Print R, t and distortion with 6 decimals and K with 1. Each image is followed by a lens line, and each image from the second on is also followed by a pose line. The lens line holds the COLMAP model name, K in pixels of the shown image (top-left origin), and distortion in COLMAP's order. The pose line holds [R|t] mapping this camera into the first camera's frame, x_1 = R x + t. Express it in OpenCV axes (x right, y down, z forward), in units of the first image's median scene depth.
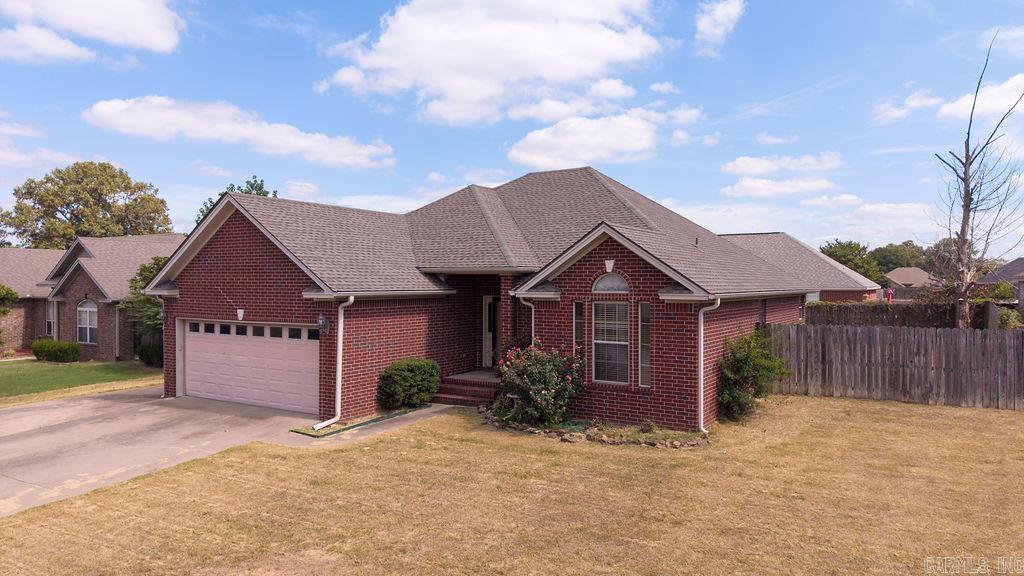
lens RADIAL K [[695.9, 0, 515.0], [0, 695.9, 286.2], [0, 0, 1]] dist [-0.004047, -0.015741]
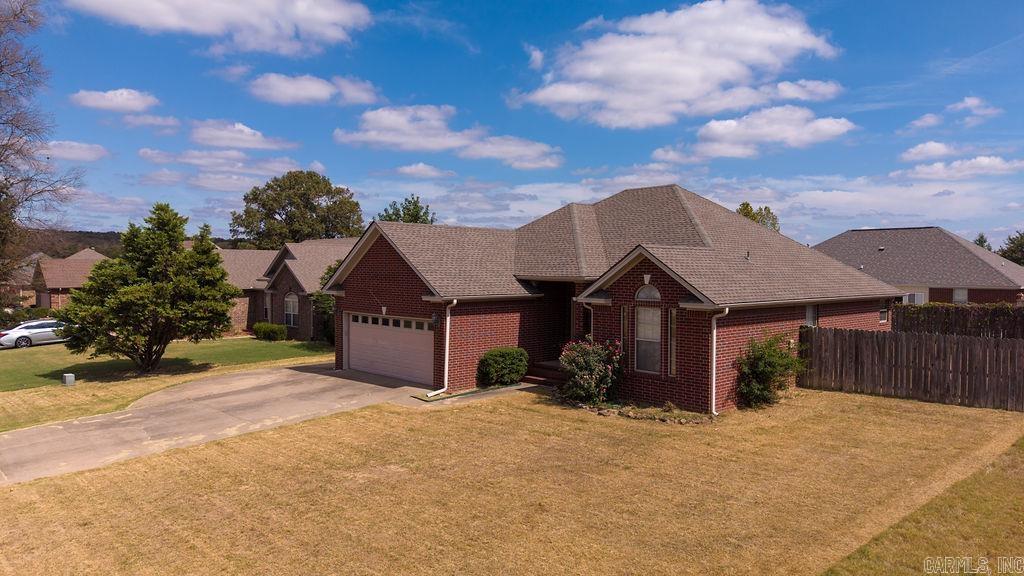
lens RADIAL K [[695.9, 0, 511.6], [0, 695.9, 288.0], [0, 0, 1]] dist [-0.004047, -0.015741]
pose [[0.965520, 0.010975, -0.260097, 0.209570], [-0.005150, 0.999721, 0.023069, -0.038099], [0.260277, -0.020934, 0.965307, -0.257161]]
